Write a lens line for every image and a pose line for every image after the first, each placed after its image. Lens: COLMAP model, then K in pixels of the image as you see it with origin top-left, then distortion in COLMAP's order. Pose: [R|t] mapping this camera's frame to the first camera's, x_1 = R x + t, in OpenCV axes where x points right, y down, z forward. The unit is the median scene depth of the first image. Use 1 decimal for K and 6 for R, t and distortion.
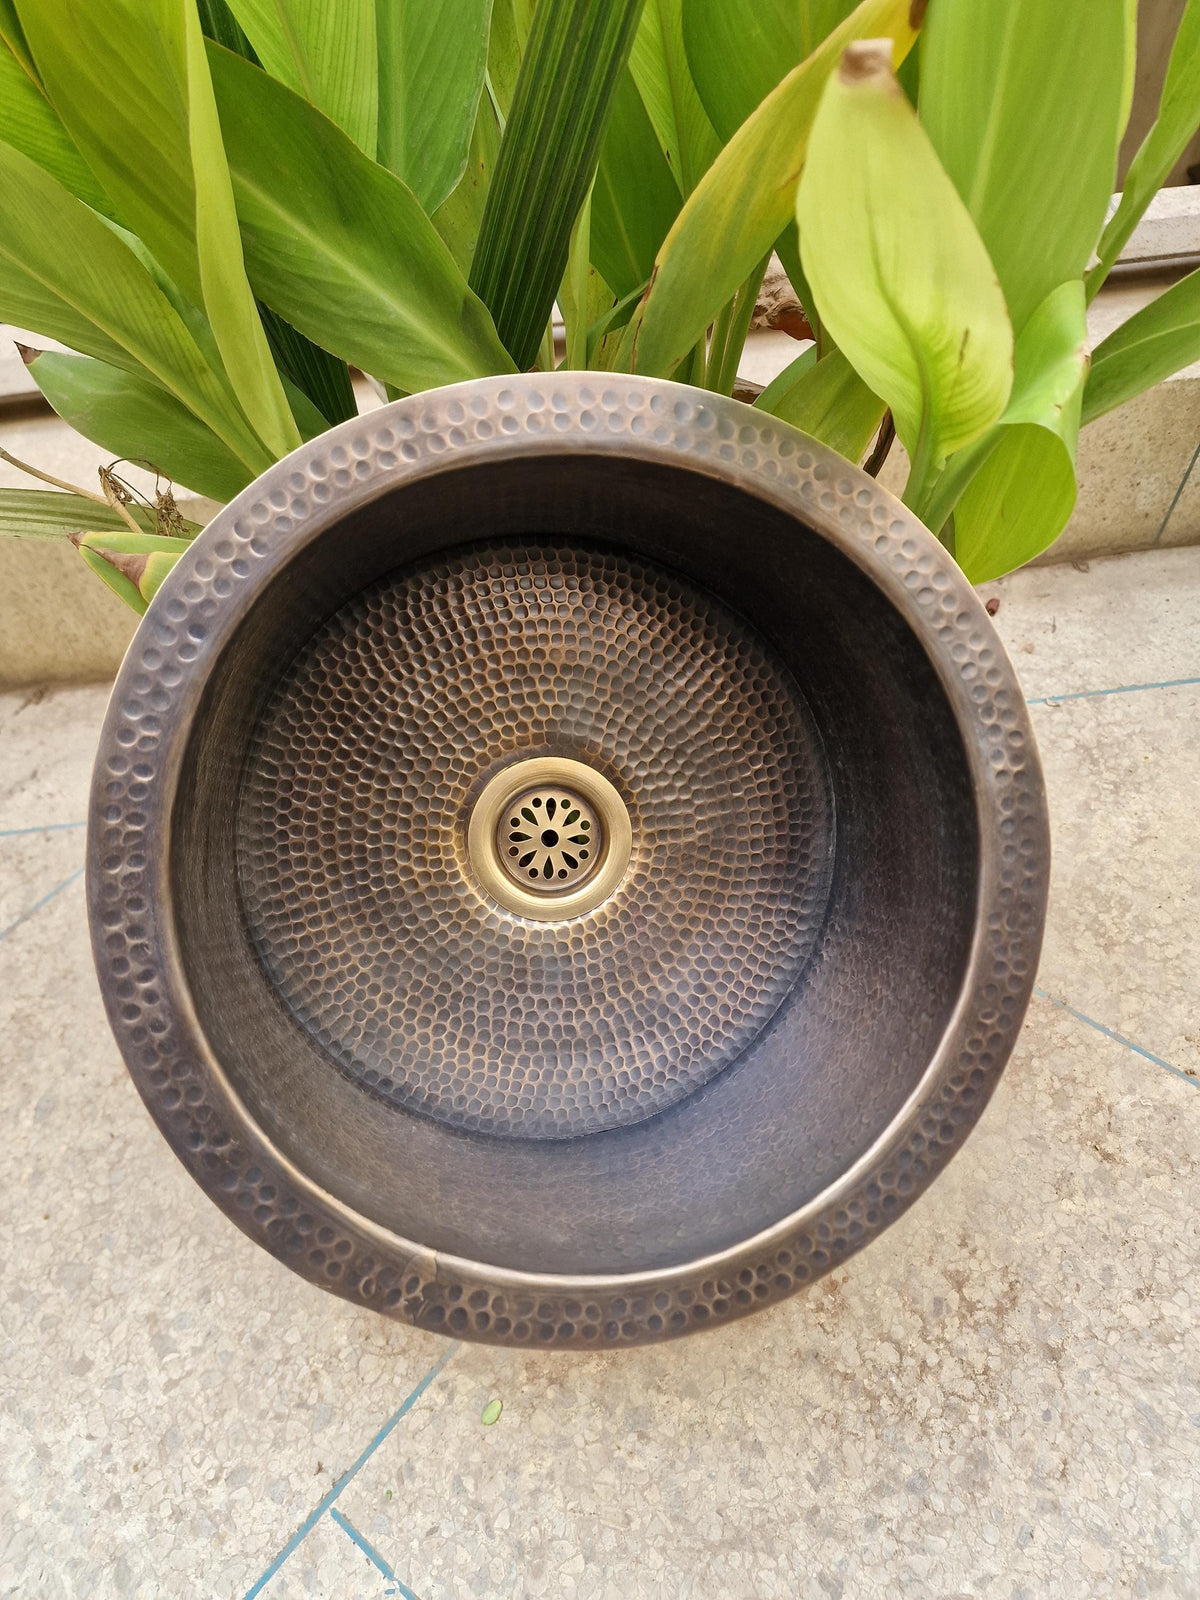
lens RADIAL K [[1093.8, 0, 589.4], [0, 1093.8, 801.0], [0, 0, 1]] dist [0.040248, -0.047461]
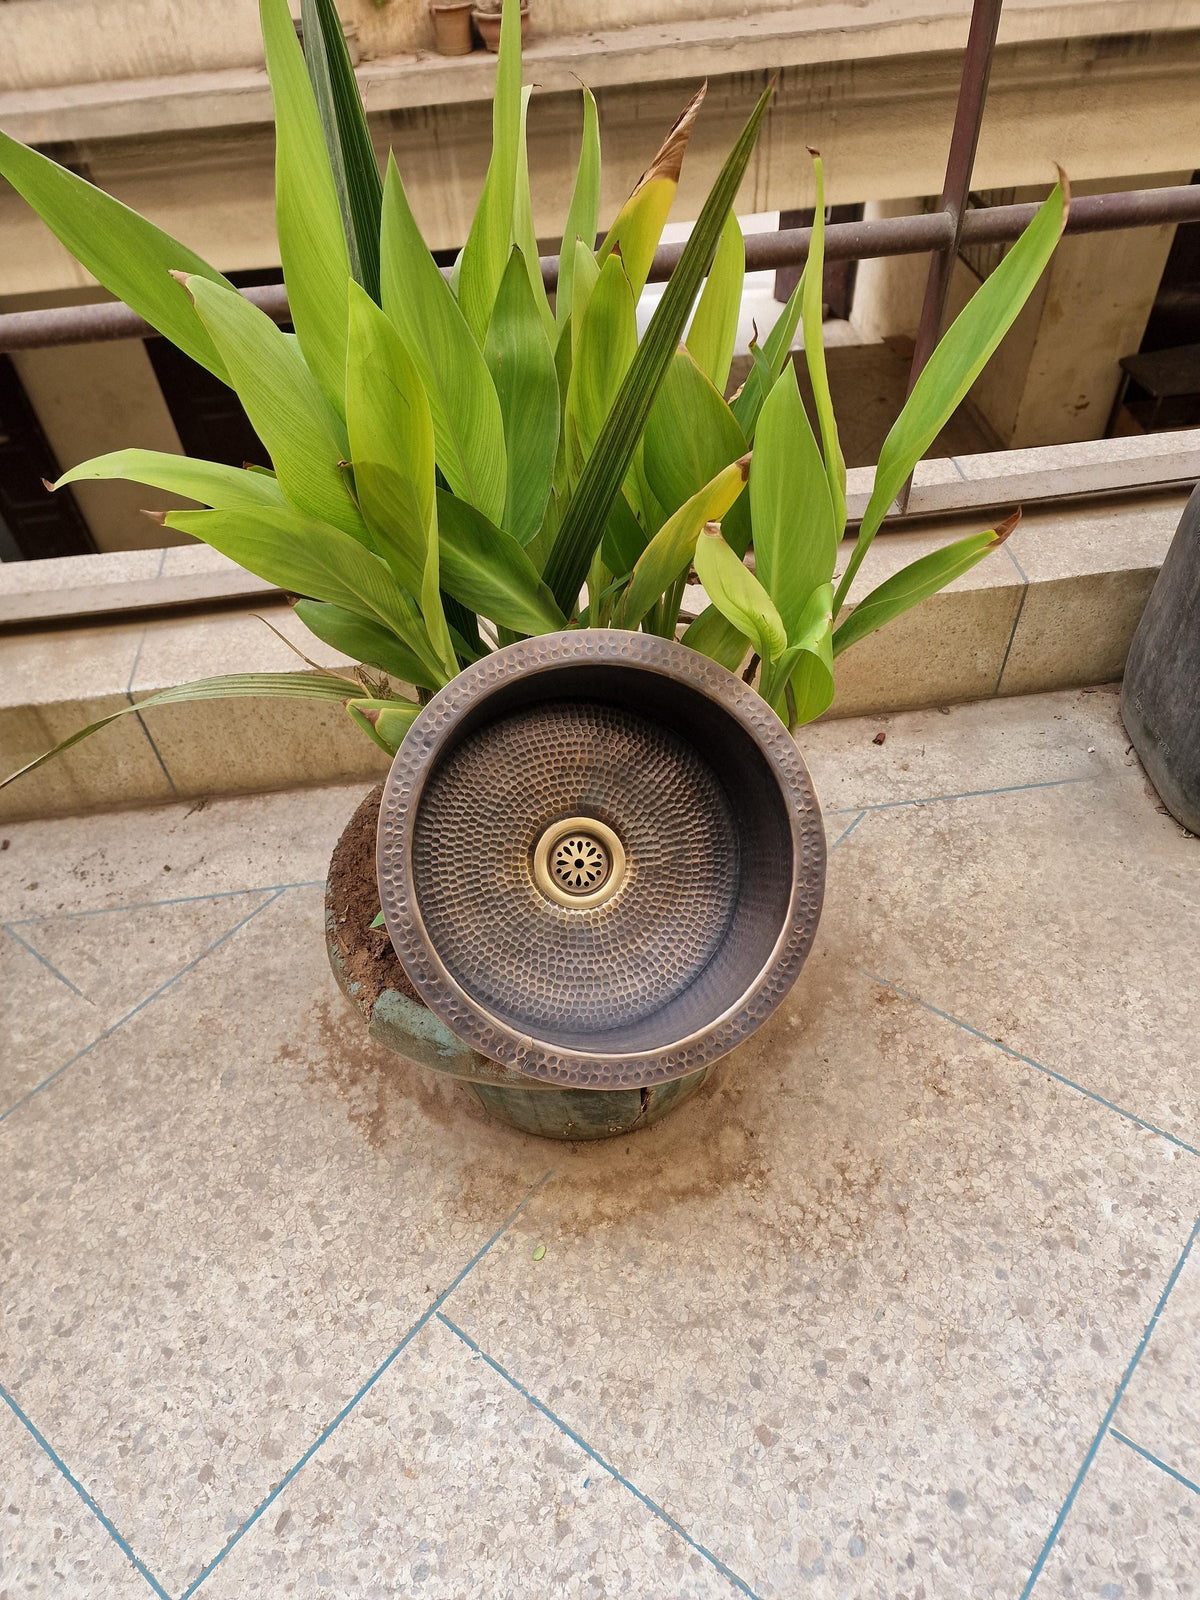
lens RADIAL K [[1093.8, 0, 596.8], [0, 1093.8, 797.6], [0, 0, 1]] dist [0.040248, -0.047461]
pose [[0.999962, -0.005575, 0.006702, -0.019287], [0.006396, 0.991571, -0.129404, 0.160160], [-0.005924, 0.129442, 0.991569, -0.785814]]
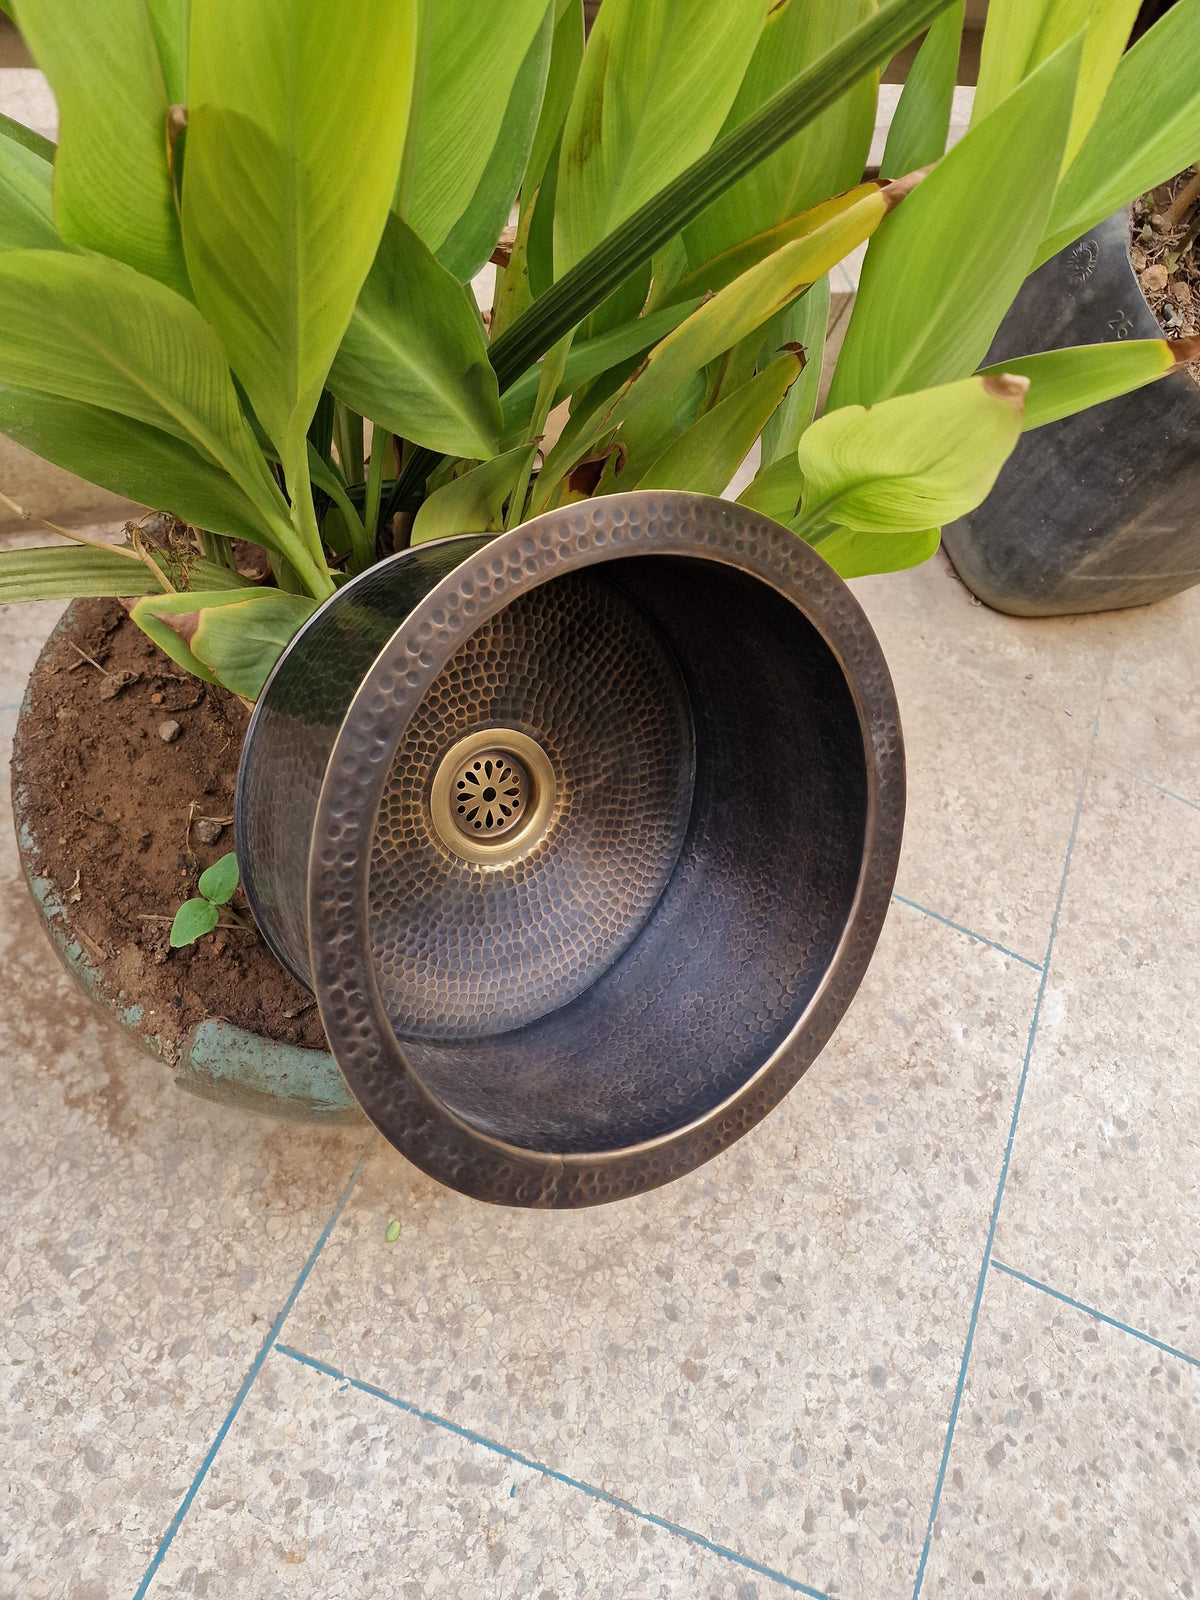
lens RADIAL K [[1093.8, 0, 604.5], [0, 1093.8, 792.4], [0, 0, 1]] dist [0.040248, -0.047461]
pose [[0.900020, -0.122758, 0.418205, -0.423382], [0.029149, 0.974322, 0.223266, -0.231560], [-0.434874, -0.188753, 0.880487, -0.096049]]
